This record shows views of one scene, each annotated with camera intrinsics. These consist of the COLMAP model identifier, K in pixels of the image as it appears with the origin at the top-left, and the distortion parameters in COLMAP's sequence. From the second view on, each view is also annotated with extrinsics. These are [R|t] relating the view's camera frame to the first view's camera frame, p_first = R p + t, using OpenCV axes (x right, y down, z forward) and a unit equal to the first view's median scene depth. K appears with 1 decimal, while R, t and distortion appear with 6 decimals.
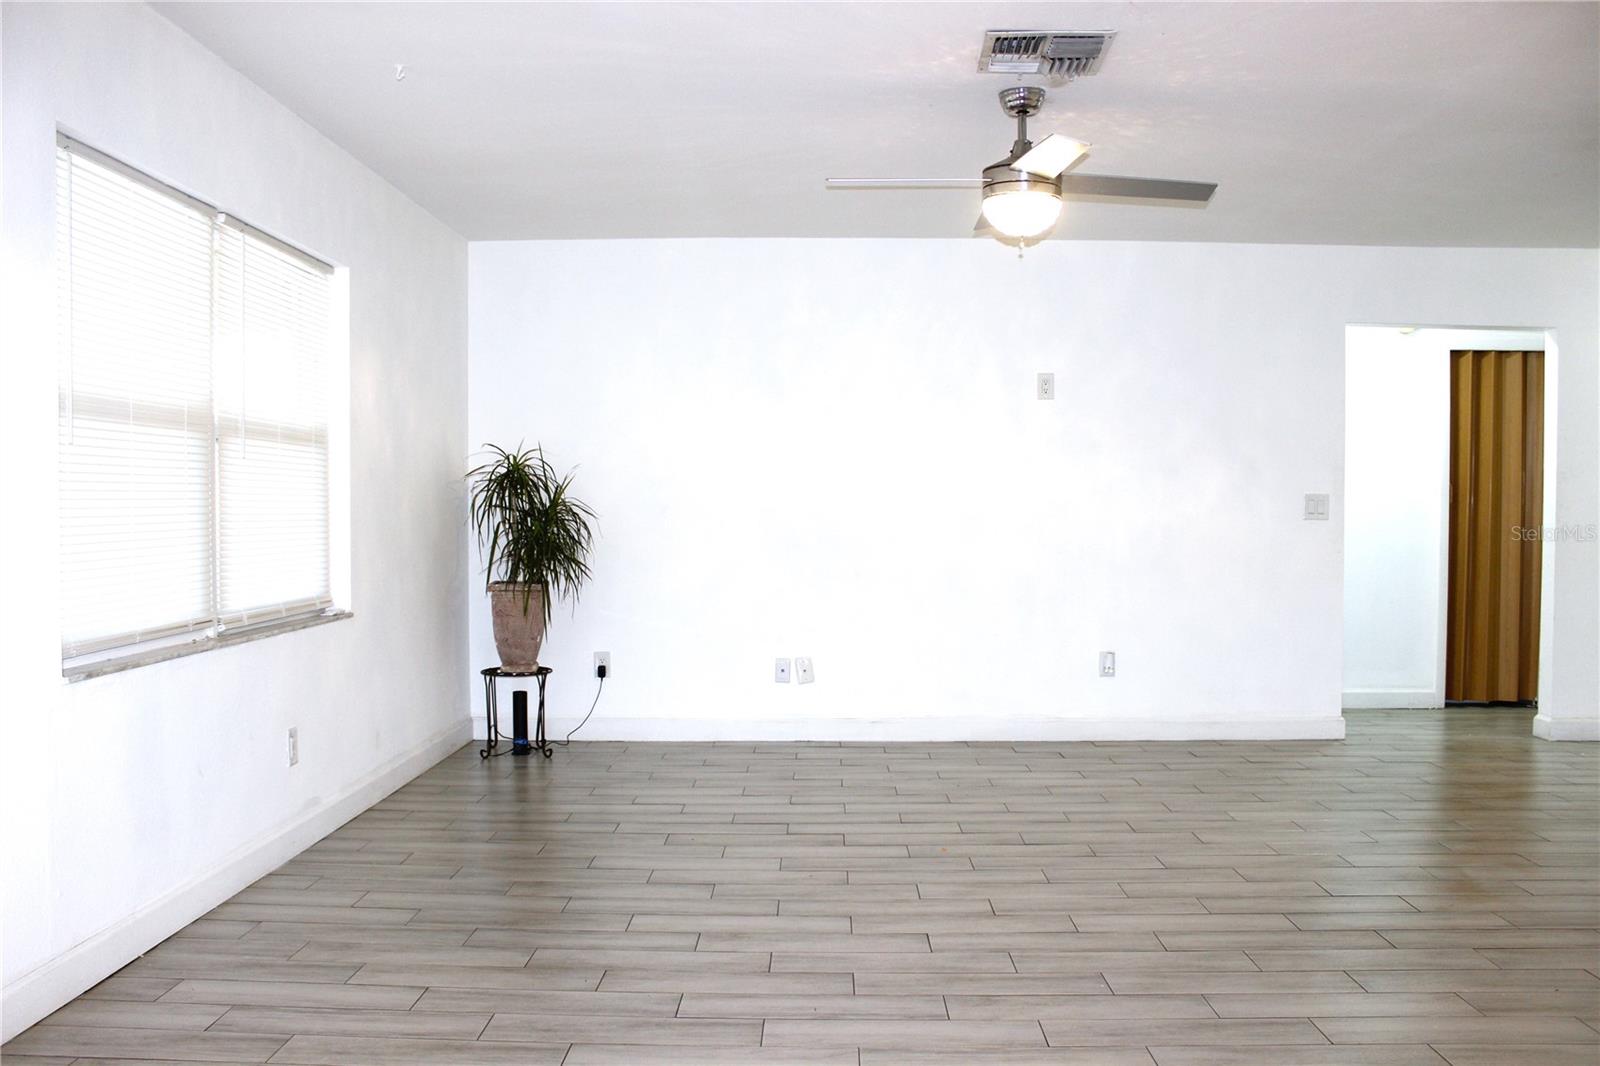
lens RADIAL K [[1348.1, 0, 812.0], [0, 1348.1, 552.2], [0, 0, 1]] dist [-0.172293, 0.165634]
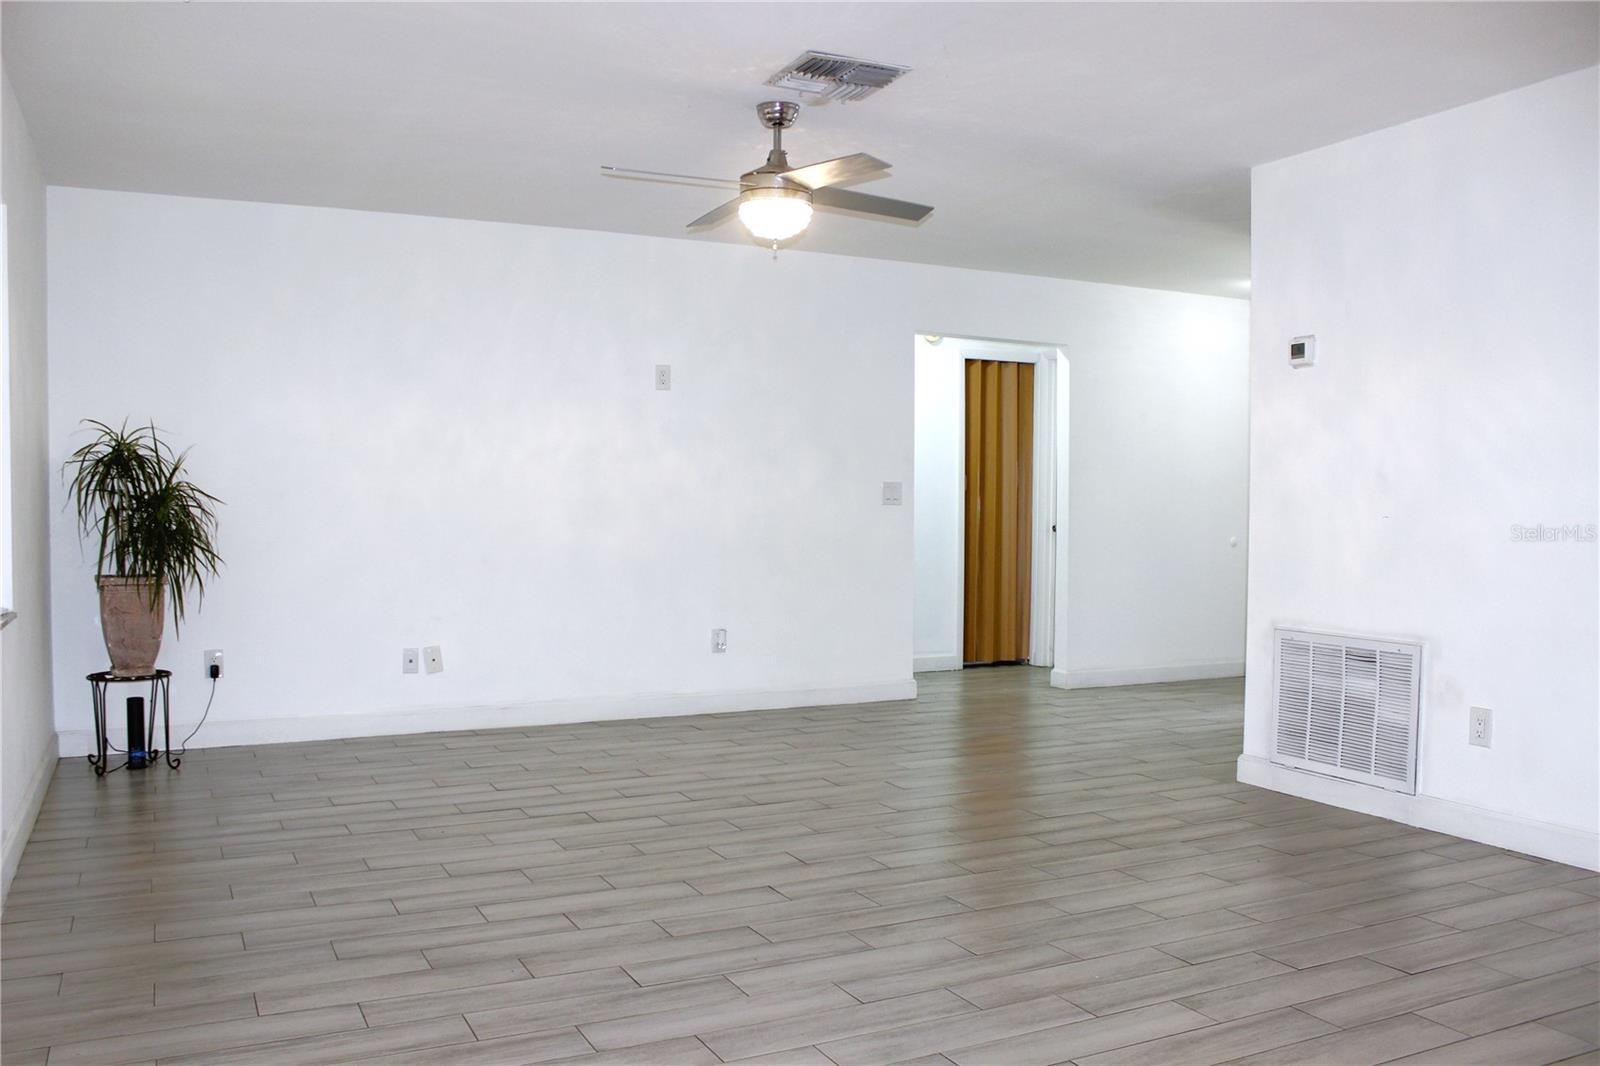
lens RADIAL K [[1348.1, 0, 812.0], [0, 1348.1, 552.2], [0, 0, 1]] dist [-0.172293, 0.165634]
pose [[0.883796, -0.015422, 0.467619, -0.224021], [0.012760, 0.999879, 0.008859, 0.004951], [-0.467699, -0.001863, 0.883886, 0.018889]]
